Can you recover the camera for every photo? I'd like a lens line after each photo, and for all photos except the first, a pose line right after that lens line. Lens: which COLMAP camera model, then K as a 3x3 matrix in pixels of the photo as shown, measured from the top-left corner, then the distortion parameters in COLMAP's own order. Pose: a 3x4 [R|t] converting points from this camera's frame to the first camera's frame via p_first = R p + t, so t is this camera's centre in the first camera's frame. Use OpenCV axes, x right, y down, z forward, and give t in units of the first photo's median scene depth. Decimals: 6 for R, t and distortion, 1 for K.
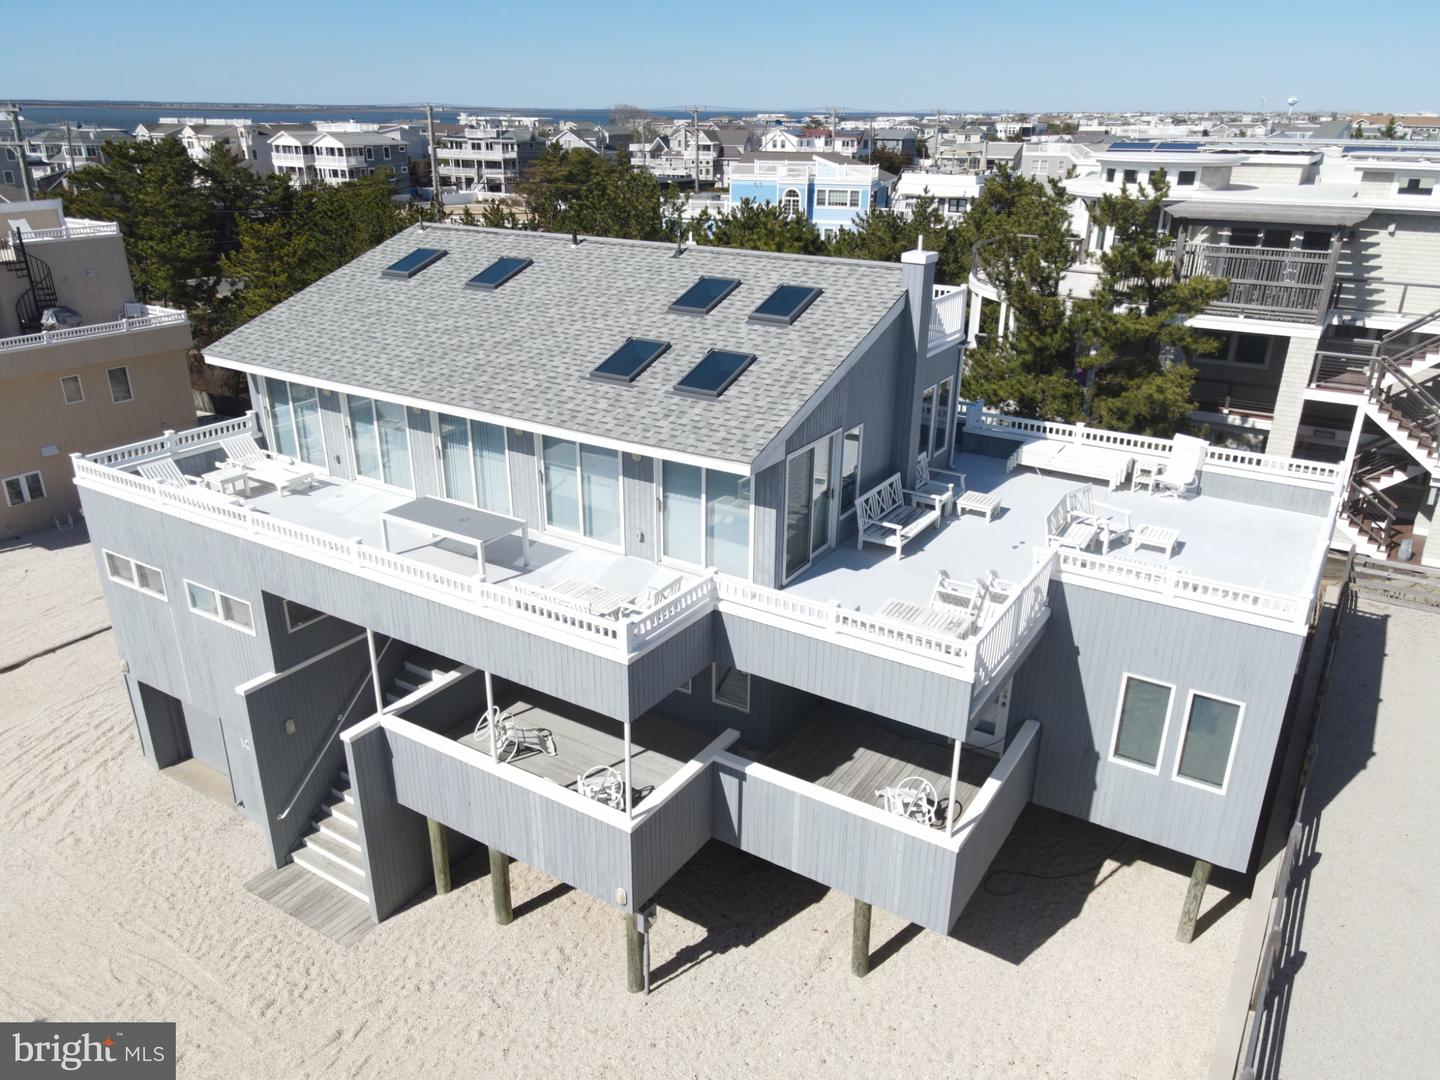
lens RADIAL K [[1051.6, 0, 722.7], [0, 1051.6, 544.7], [0, 0, 1]] dist [0.025229, -0.007644]
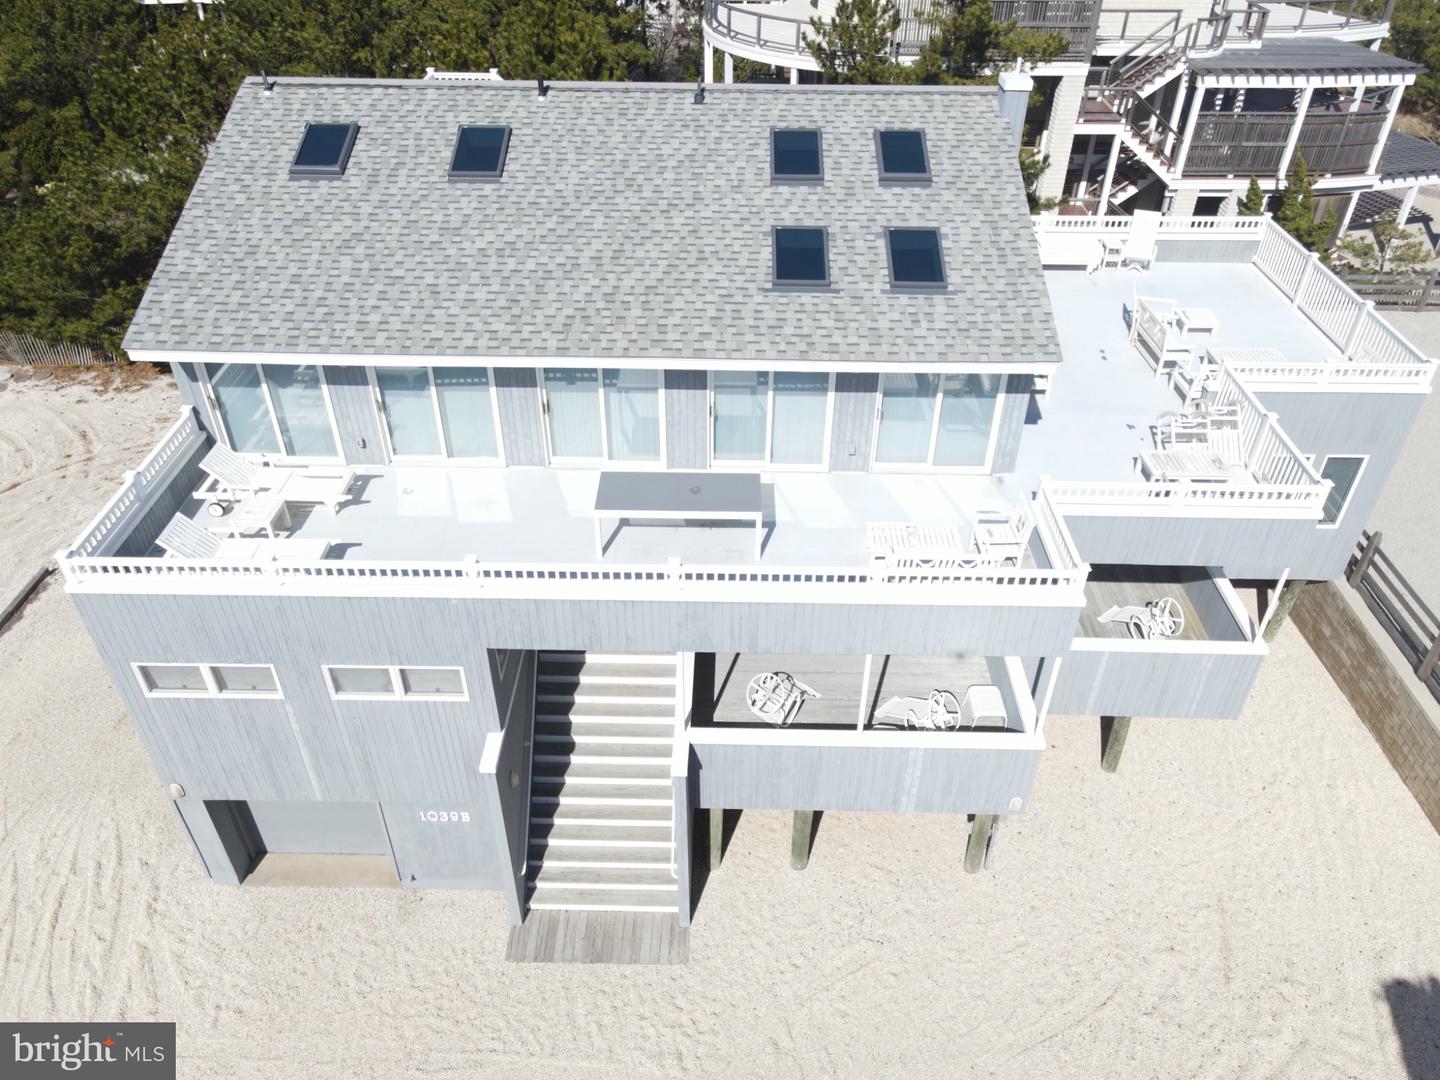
lens RADIAL K [[1051.6, 0, 722.7], [0, 1051.6, 544.7], [0, 0, 1]] dist [0.025229, -0.007644]
pose [[0.854658, -0.314409, 0.413167, -0.472789], [0.199121, 0.933431, 0.298424, -0.185486], [-0.479490, -0.172780, 0.860370, 0.199322]]
